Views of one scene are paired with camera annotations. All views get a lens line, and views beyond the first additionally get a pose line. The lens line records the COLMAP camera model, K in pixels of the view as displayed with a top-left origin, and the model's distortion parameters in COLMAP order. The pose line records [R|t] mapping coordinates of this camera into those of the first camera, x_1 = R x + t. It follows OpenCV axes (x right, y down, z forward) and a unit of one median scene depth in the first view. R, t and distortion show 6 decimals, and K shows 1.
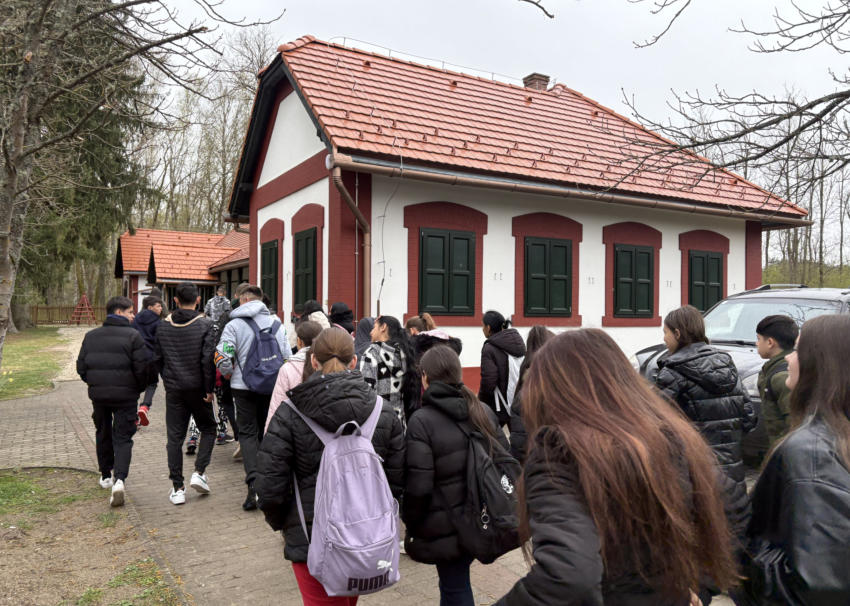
lens RADIAL K [[641.3, 0, 425.0], [0, 641.3, 303.0], [0, 0, 1]] dist [0.044044, -0.050669]
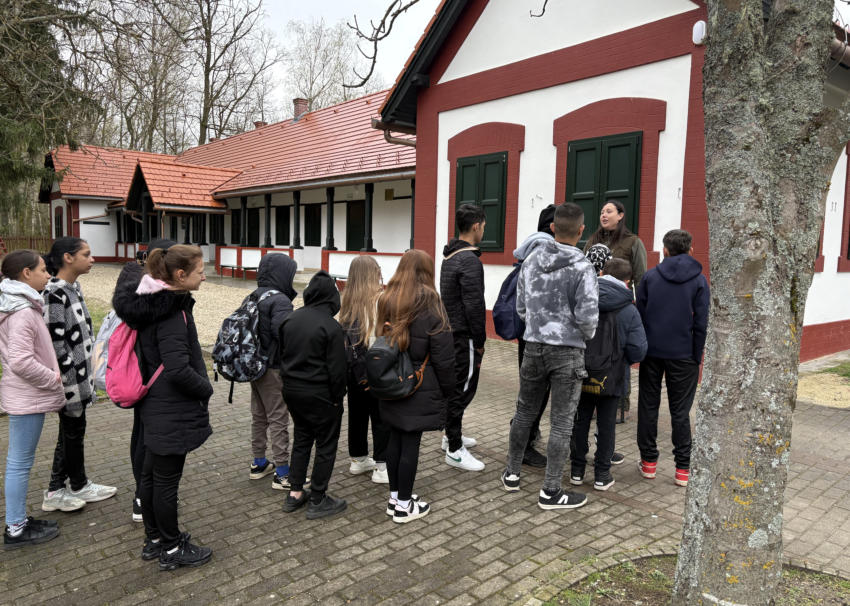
lens RADIAL K [[641.3, 0, 425.0], [0, 641.3, 303.0], [0, 0, 1]] dist [0.044044, -0.050669]
pose [[0.987429, -0.007521, 0.157885, -0.204954], [-0.008902, 0.994636, 0.103057, -0.001103], [-0.157813, -0.103167, 0.982065, 0.131308]]
